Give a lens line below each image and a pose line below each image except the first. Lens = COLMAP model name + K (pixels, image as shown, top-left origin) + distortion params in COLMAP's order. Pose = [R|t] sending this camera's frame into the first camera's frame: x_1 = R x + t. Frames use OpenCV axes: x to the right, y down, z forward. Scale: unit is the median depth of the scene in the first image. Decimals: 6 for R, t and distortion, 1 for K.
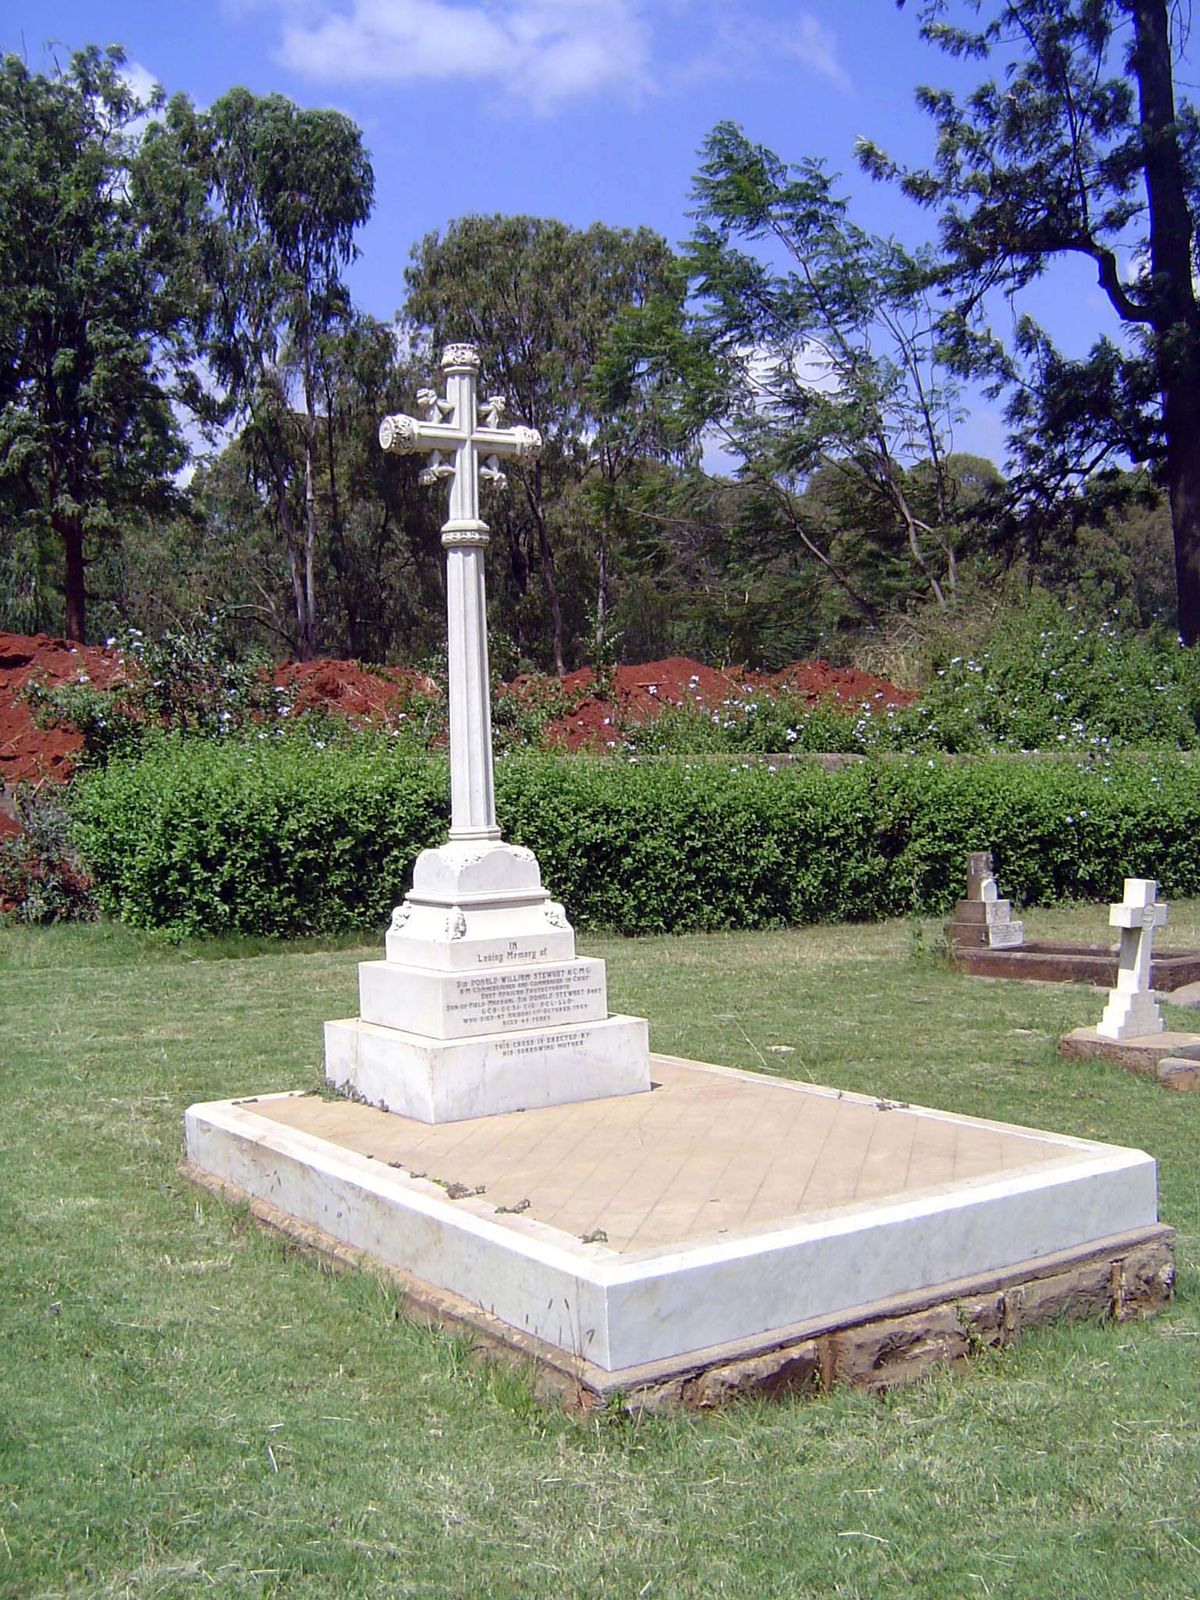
lens RADIAL K [[1803.9, 0, 601.0], [0, 1803.9, 799.7], [0, 0, 1]] dist [-0.004111, 0.000000]
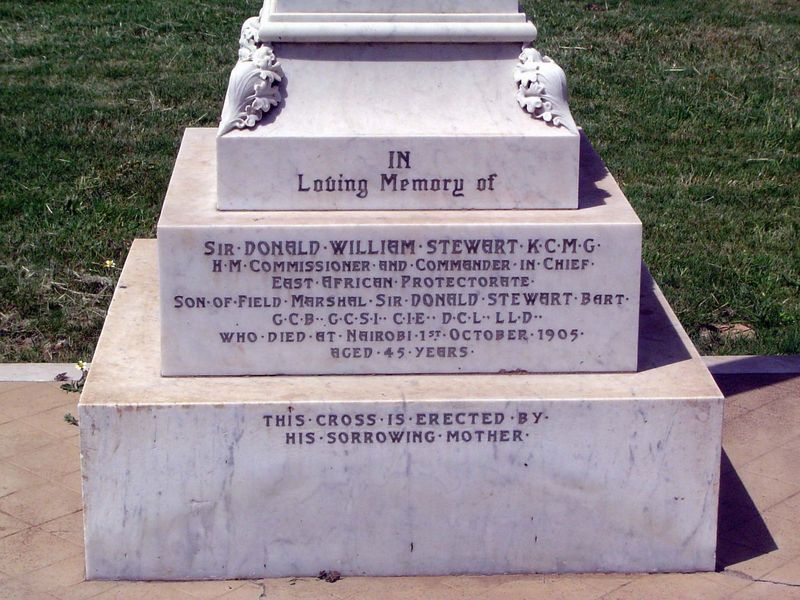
lens RADIAL K [[2050.2, 0, 400.0], [0, 2050.2, 299.7], [0, 0, 1]] dist [-0.018824, 0.000000]
pose [[0.867172, 0.180106, -0.464299, 0.167100], [-0.047967, 0.958185, 0.282101, -0.016366], [0.495693, -0.222359, 0.839551, 0.625110]]
